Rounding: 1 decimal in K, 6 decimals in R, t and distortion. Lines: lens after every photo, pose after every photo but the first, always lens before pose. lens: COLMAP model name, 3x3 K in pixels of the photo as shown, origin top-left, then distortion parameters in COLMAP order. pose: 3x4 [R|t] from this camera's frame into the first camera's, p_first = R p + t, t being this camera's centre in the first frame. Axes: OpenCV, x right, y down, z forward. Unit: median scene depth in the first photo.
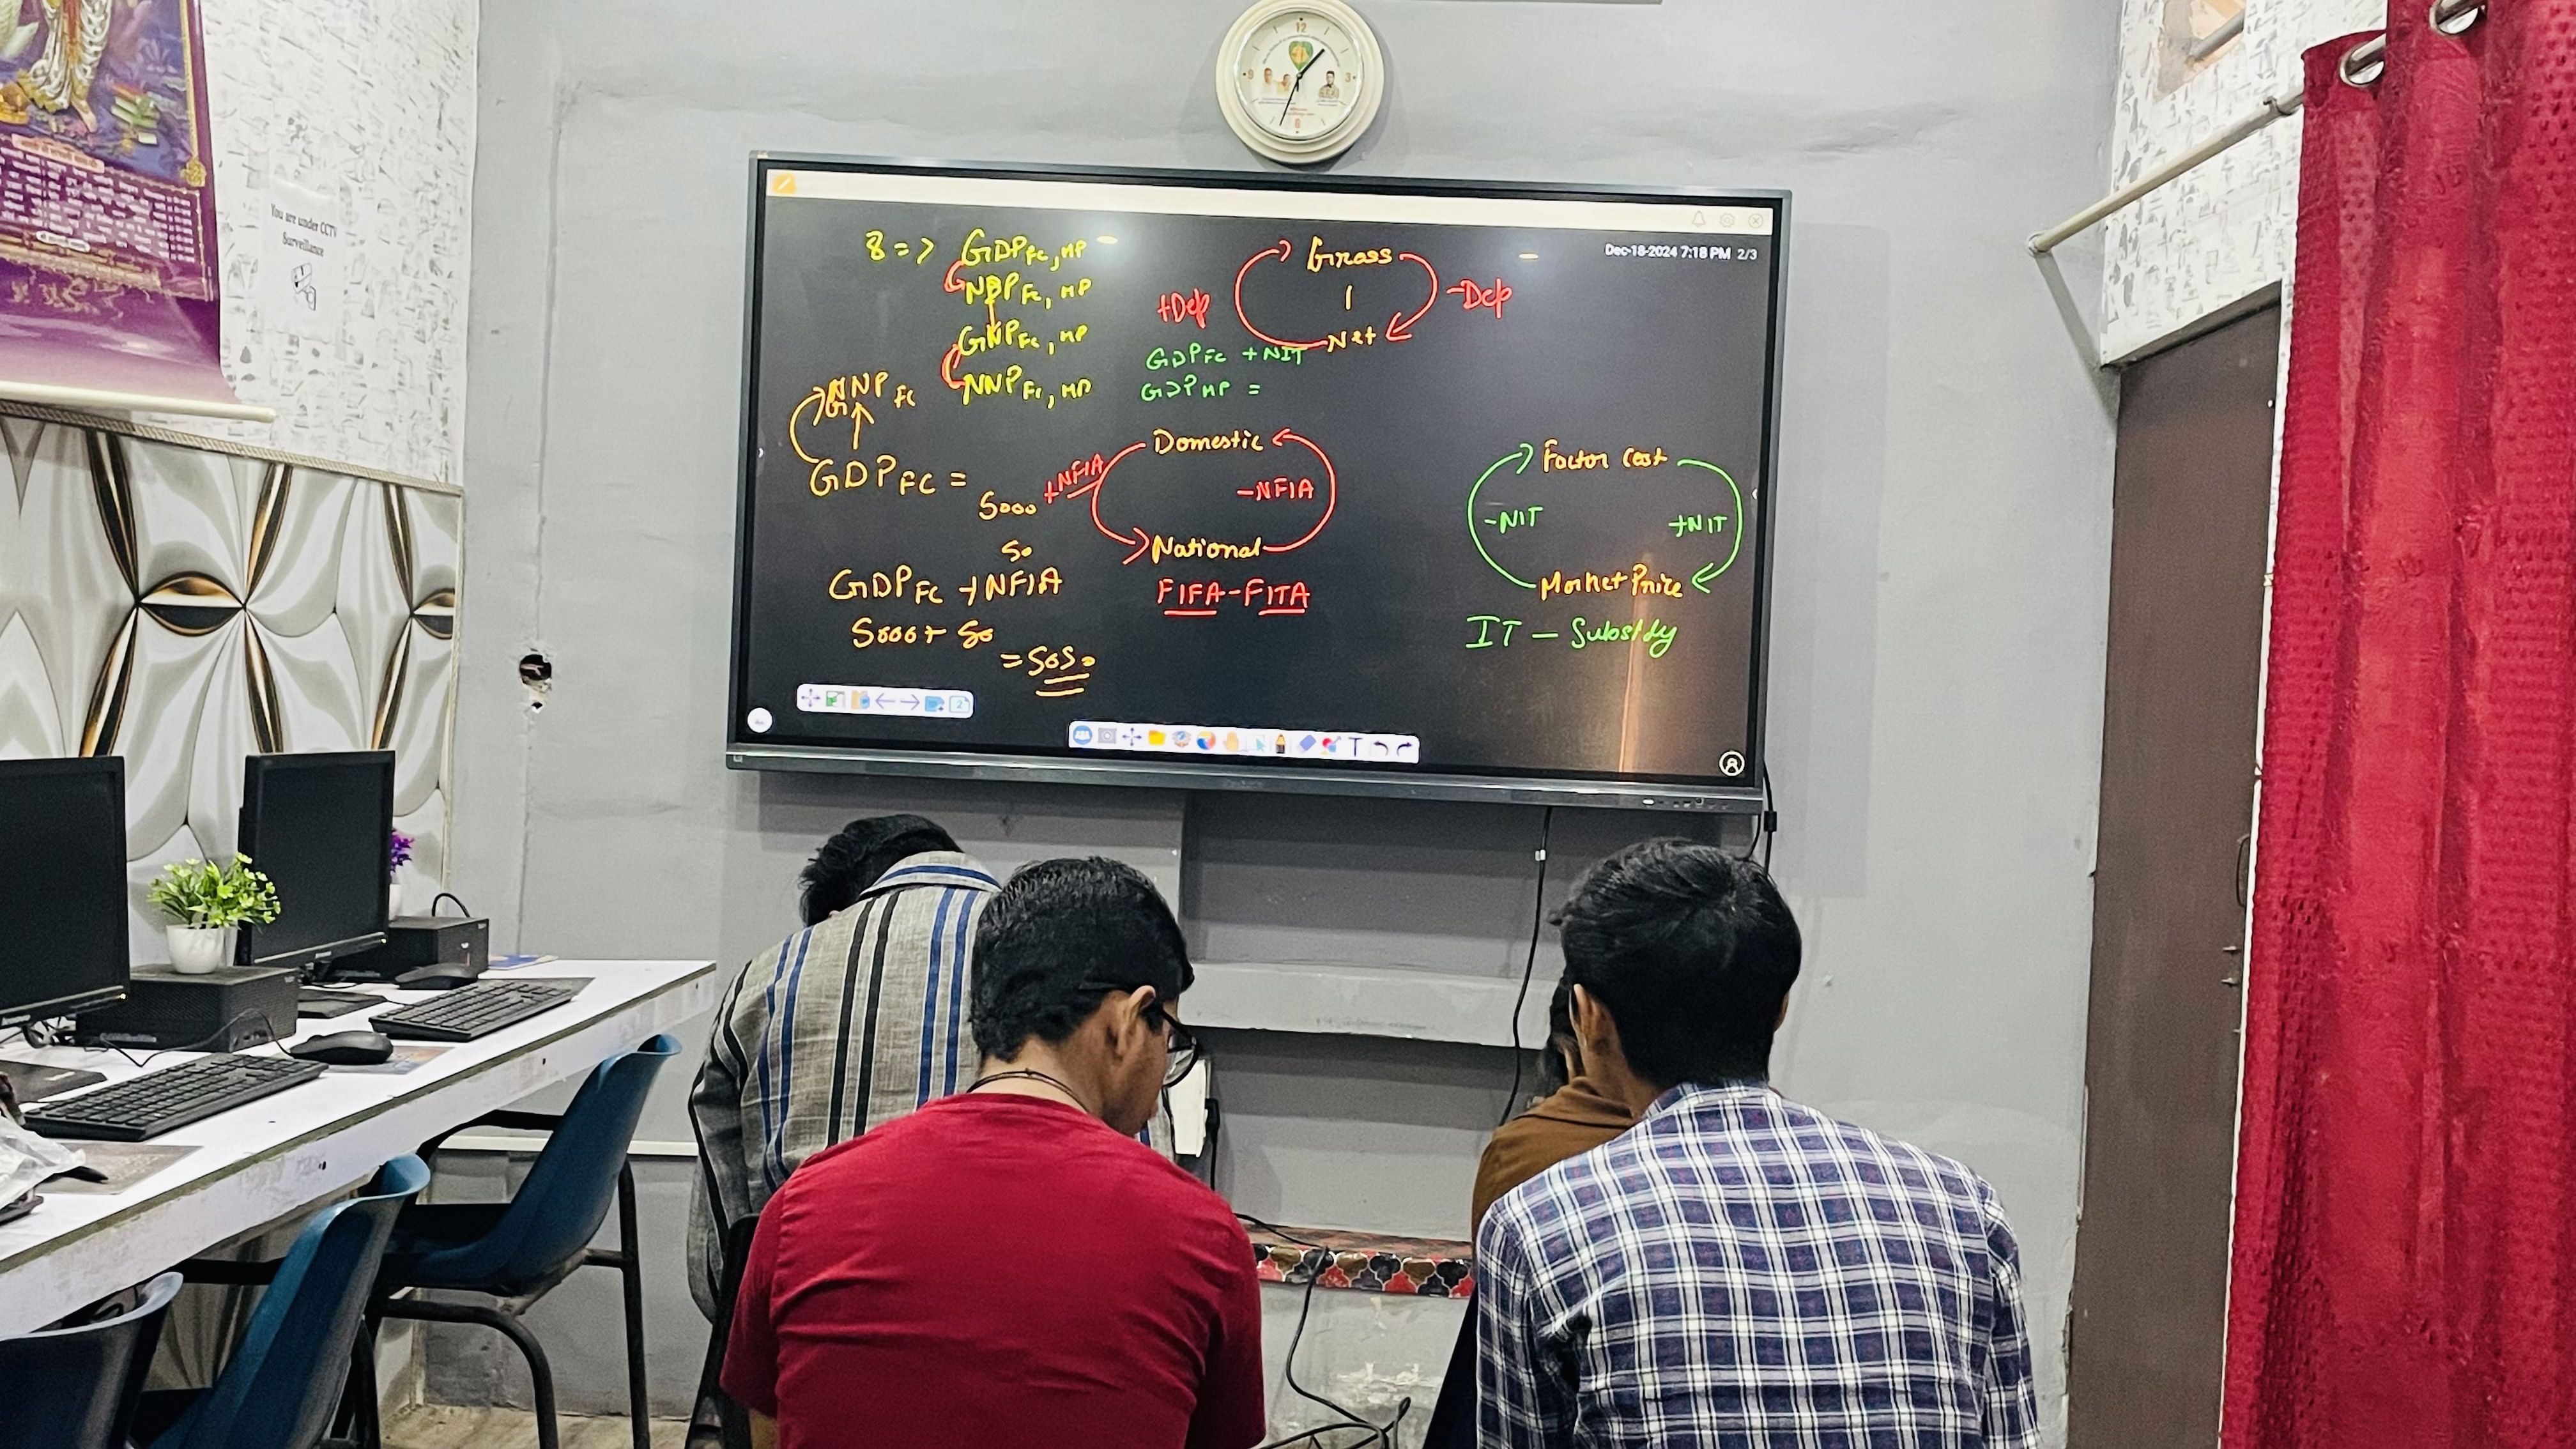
lens RADIAL K [[2669.3, 0, 1288.0], [0, 2669.3, 724.5], [0, 0, 1]] dist [0.137884, -0.304101]
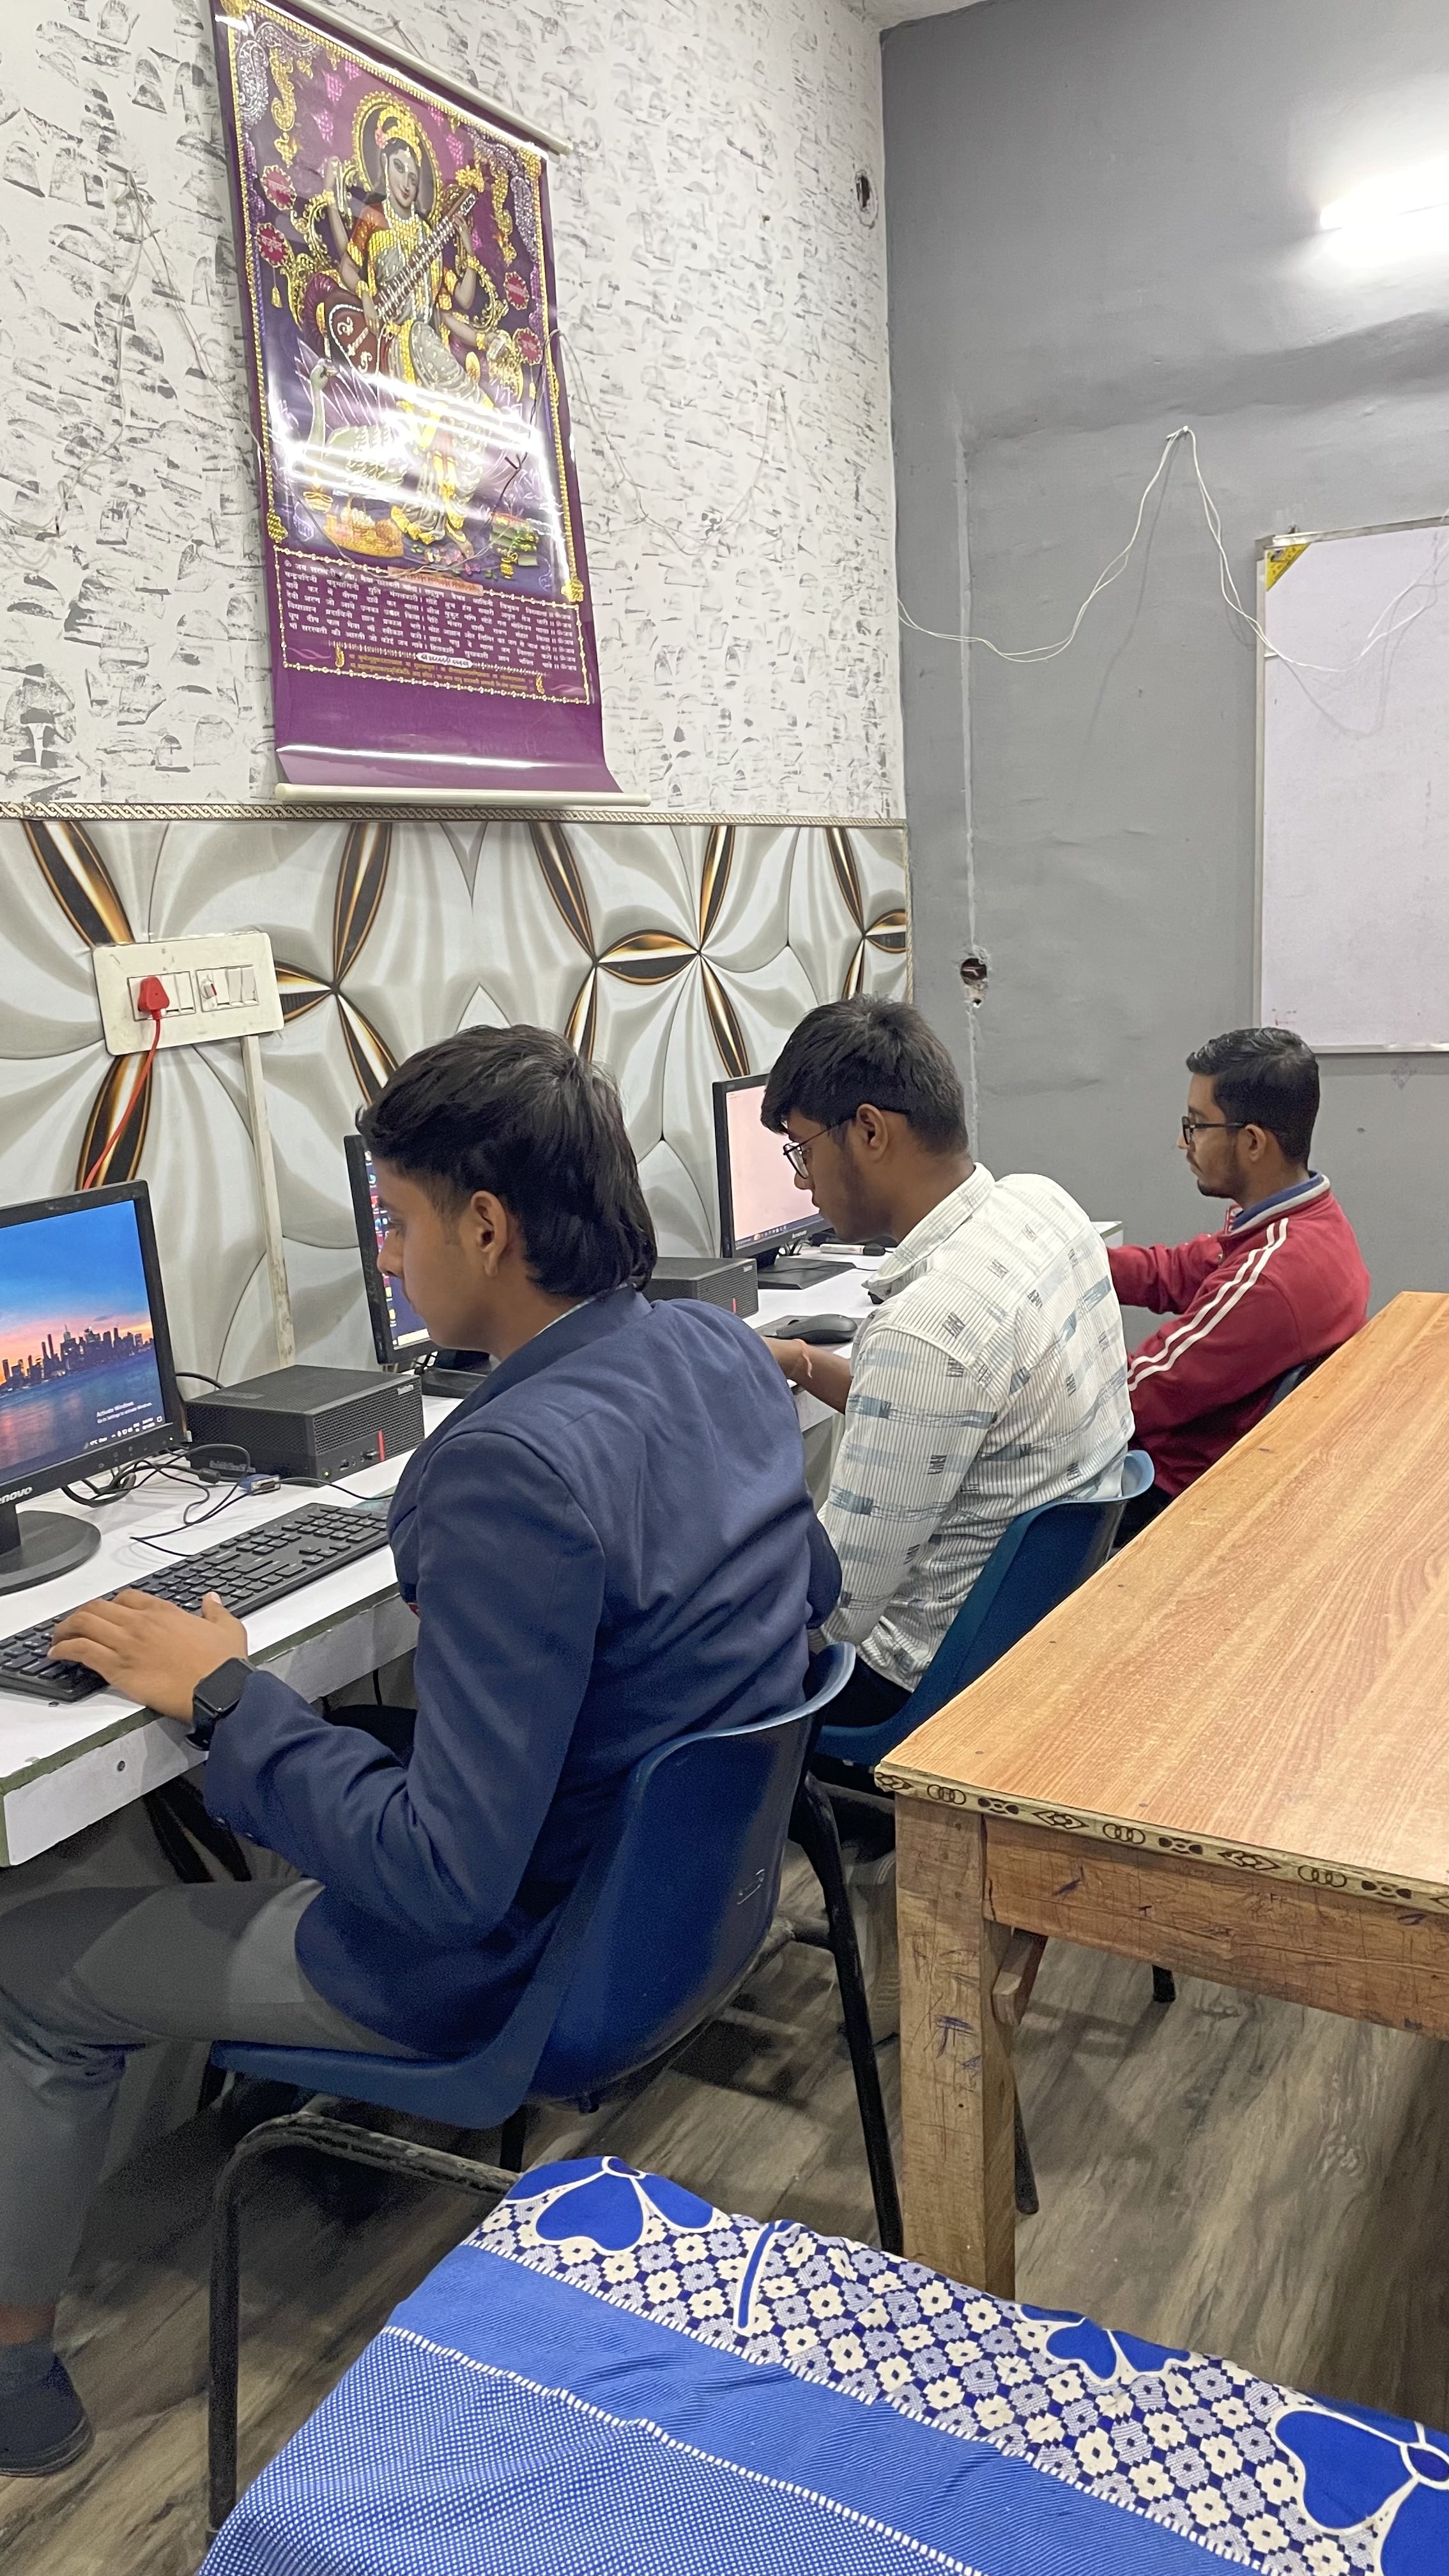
lens RADIAL K [[1934.2, 0, 724.5], [0, 1934.2, 1288.0], [0, 0, 1]] dist [0.076139, -0.111114]
pose [[0.880407, -0.006245, -0.474177, 0.025065], [0.086988, 0.985073, 0.148538, -0.020005], [0.466172, -0.172021, 0.867809, 0.199569]]
